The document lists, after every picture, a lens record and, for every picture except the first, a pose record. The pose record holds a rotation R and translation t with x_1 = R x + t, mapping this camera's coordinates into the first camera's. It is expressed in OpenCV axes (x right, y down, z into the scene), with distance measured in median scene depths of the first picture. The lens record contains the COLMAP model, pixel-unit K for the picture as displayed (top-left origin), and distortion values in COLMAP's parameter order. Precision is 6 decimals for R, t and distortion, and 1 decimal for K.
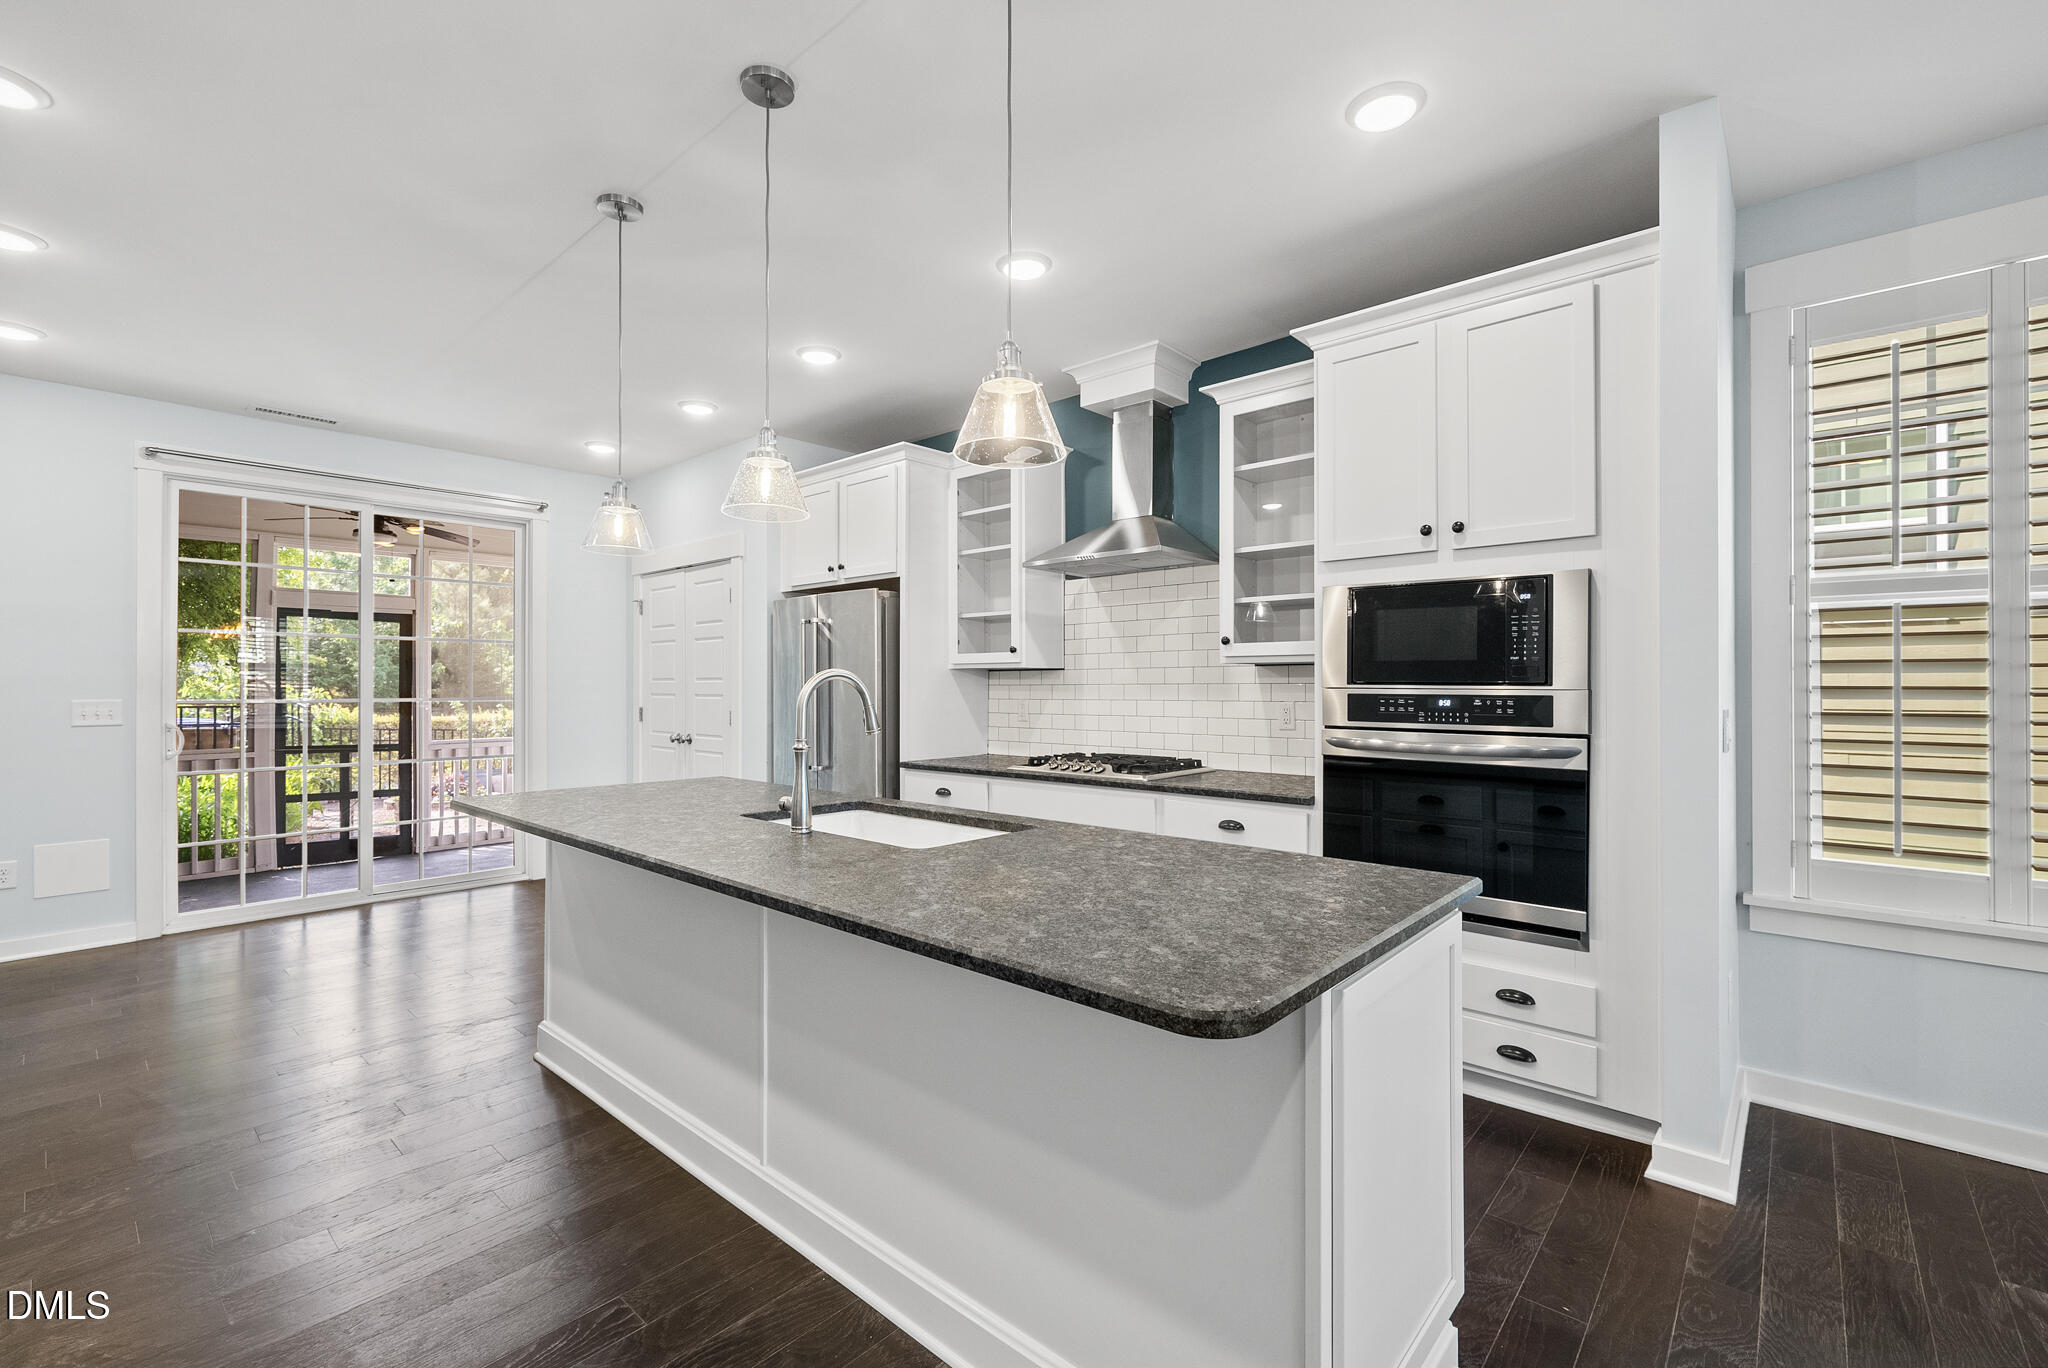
lens RADIAL K [[876.5, 0, 1034.7], [0, 876.5, 687.9], [0, 0, 1]] dist [-0.002663, 0.000158]
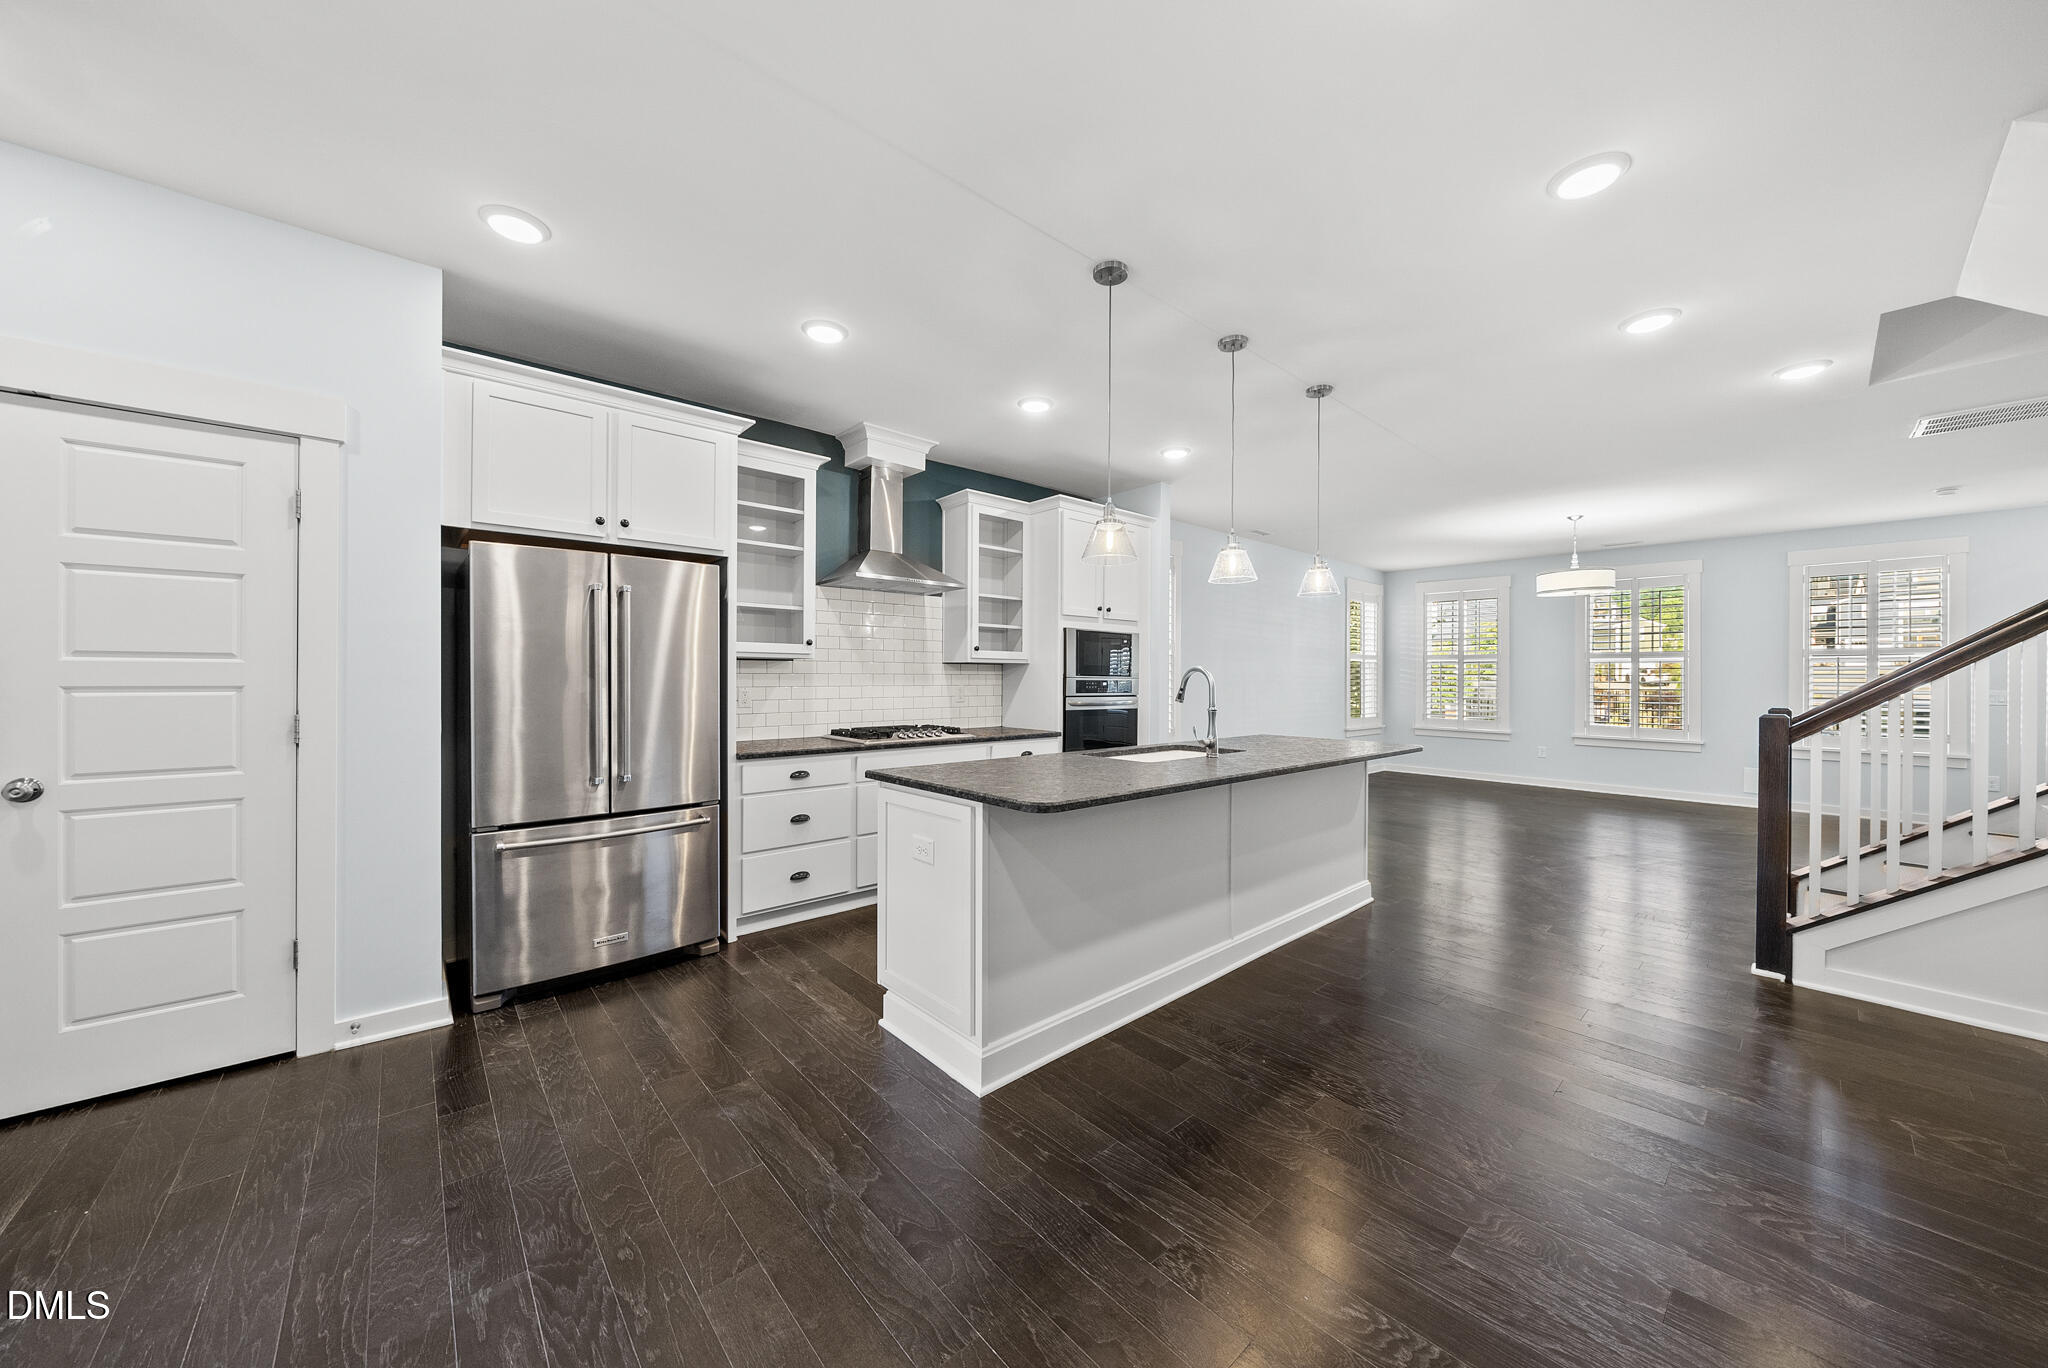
lens RADIAL K [[708.2, 0, 1024.0], [0, 708.2, 678.0], [0, 0, 1]] dist [-0.003108, -0.000120]
pose [[0.123588, 0.003051, 0.992329, -0.898567], [-0.001212, 0.999995, -0.002924, 0.004635], [-0.992333, -0.000841, 0.123591, 0.616202]]
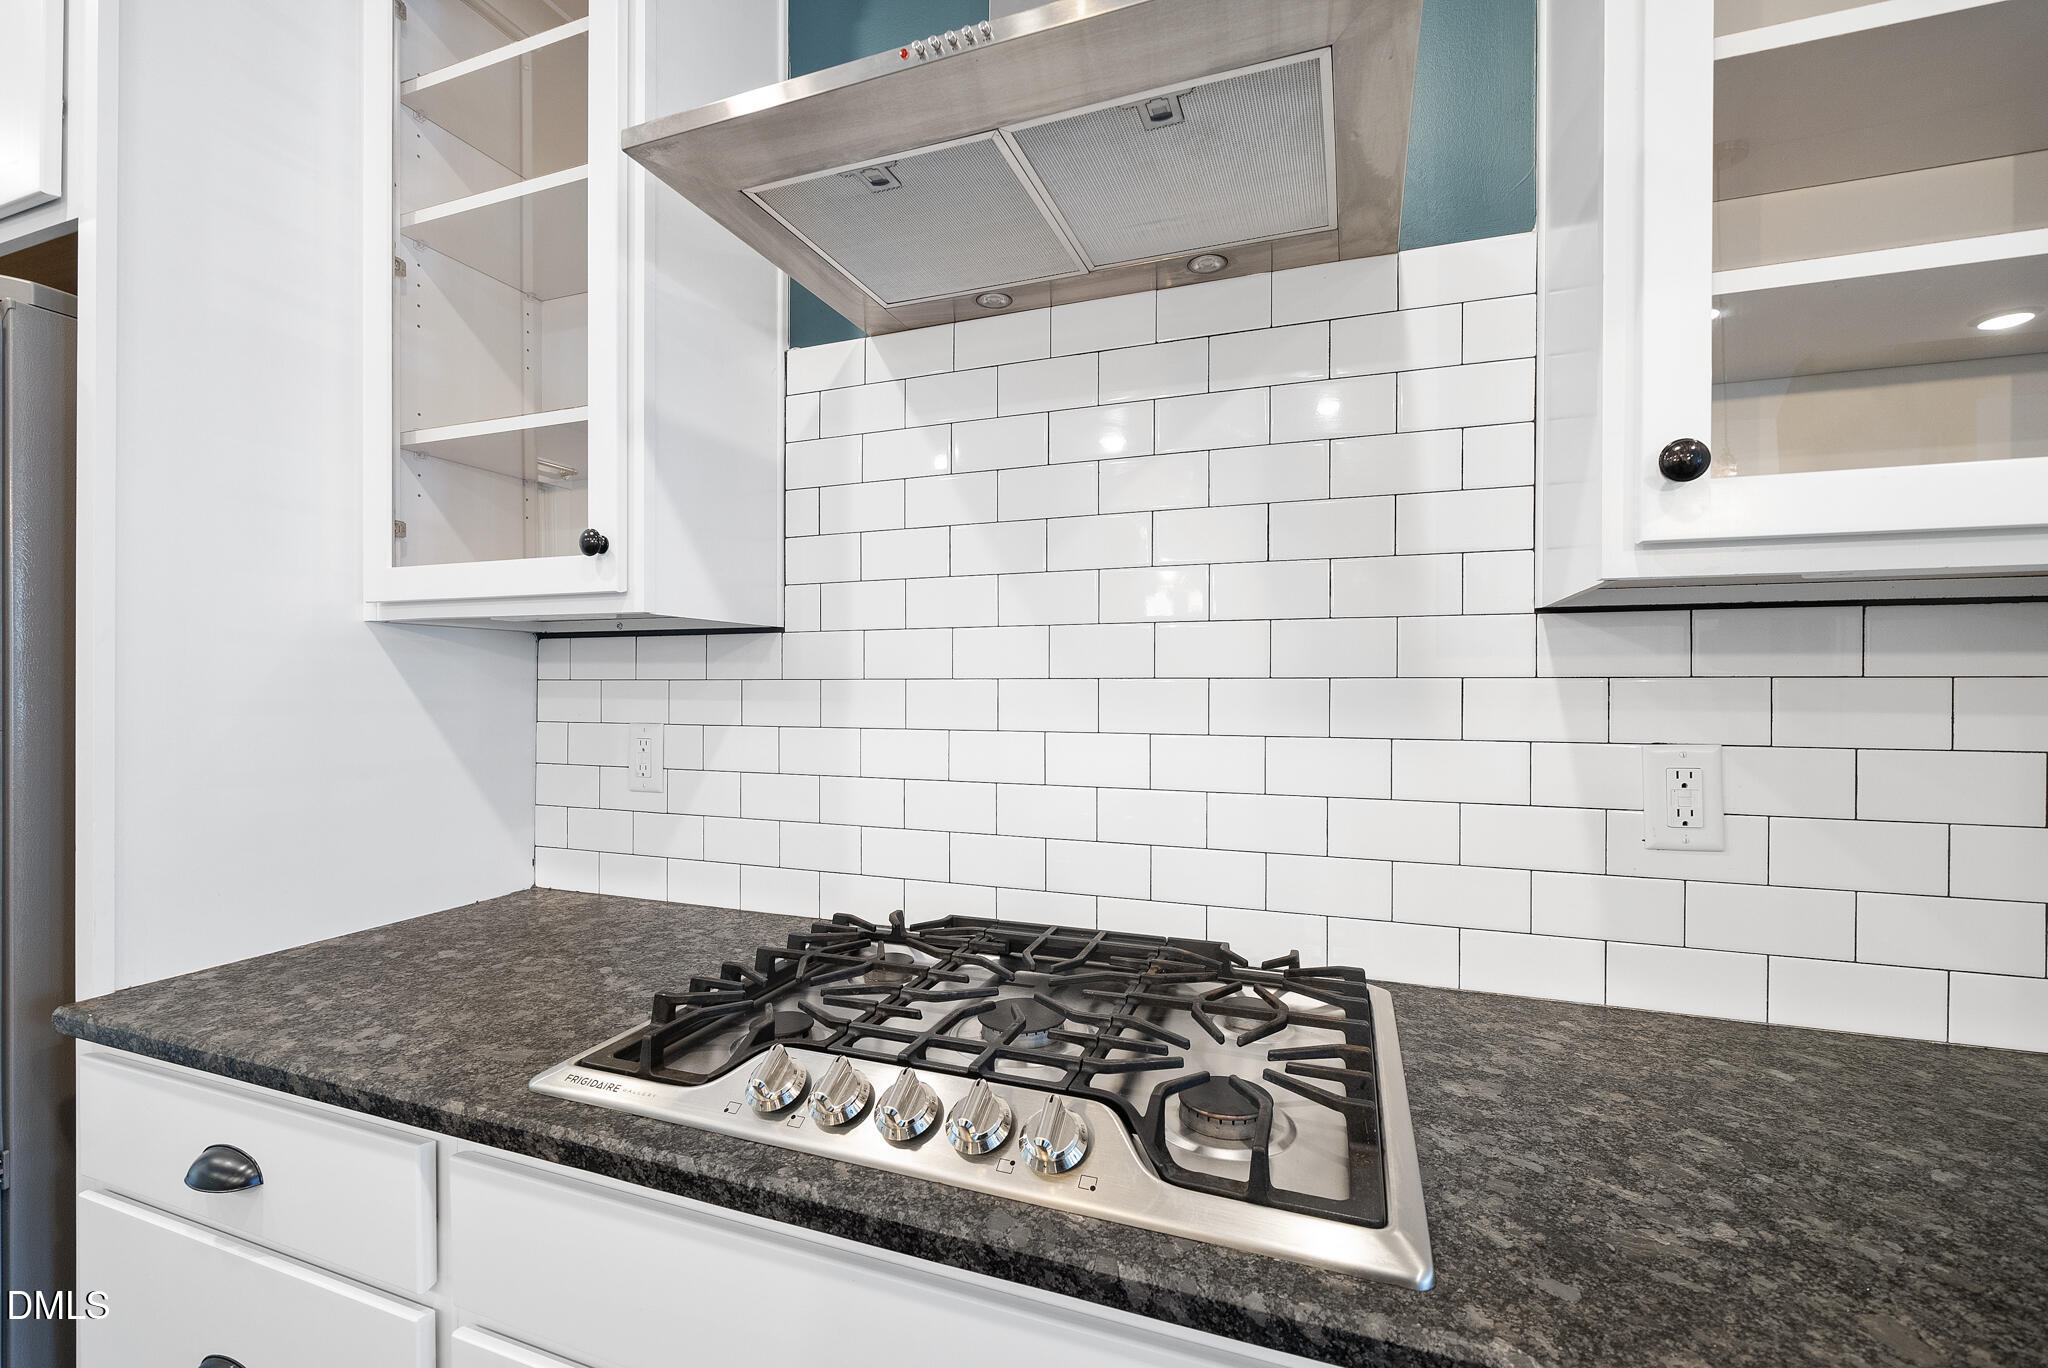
lens RADIAL K [[876.5, 0, 1023.2], [0, 876.5, 688.5], [0, 0, 1]] dist [-0.002663, 0.000158]
pose [[0.934125, 0.002106, 0.356941, 0.001580], [-0.002680, 0.999996, 0.001114, -0.001114], [-0.356937, -0.001997, 0.934126, 0.711177]]
